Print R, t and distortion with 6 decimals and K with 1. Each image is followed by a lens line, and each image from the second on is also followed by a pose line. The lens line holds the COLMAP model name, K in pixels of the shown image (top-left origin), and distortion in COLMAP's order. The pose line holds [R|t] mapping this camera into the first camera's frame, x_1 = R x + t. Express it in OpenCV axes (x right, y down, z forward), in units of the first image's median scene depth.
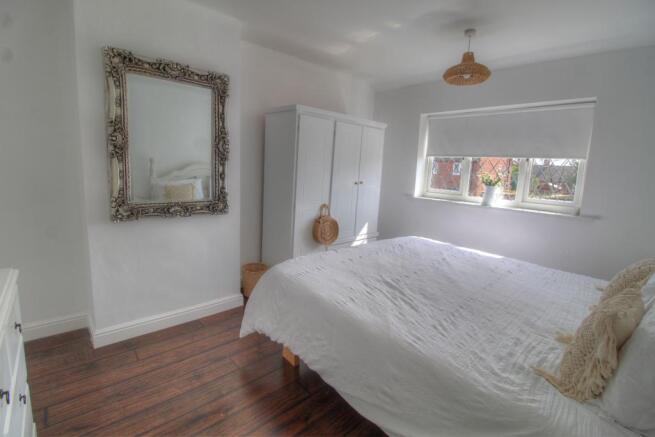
lens RADIAL K [[308.2, 0, 327.5], [0, 308.2, 210.7], [0, 0, 1]] dist [-0.001289, -0.000663]
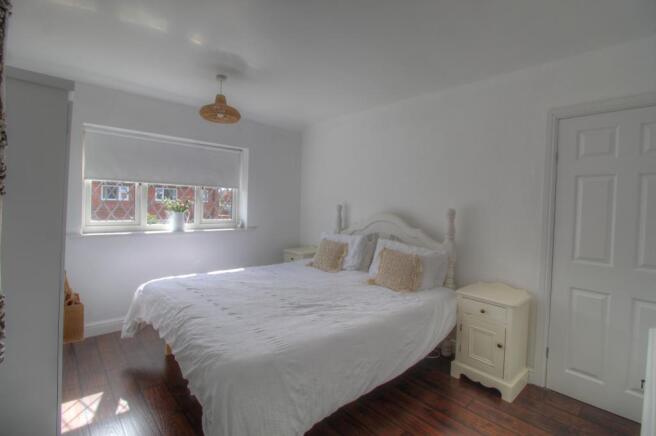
lens RADIAL K [[308.7, 0, 328.0], [0, 308.7, 210.2], [0, 0, 1]] dist [-0.001289, -0.000663]
pose [[-0.021549, -0.069422, 0.997355, -0.680223], [0.112232, 0.991113, 0.071412, -0.135706], [-0.993448, 0.113474, -0.013567, 0.666443]]
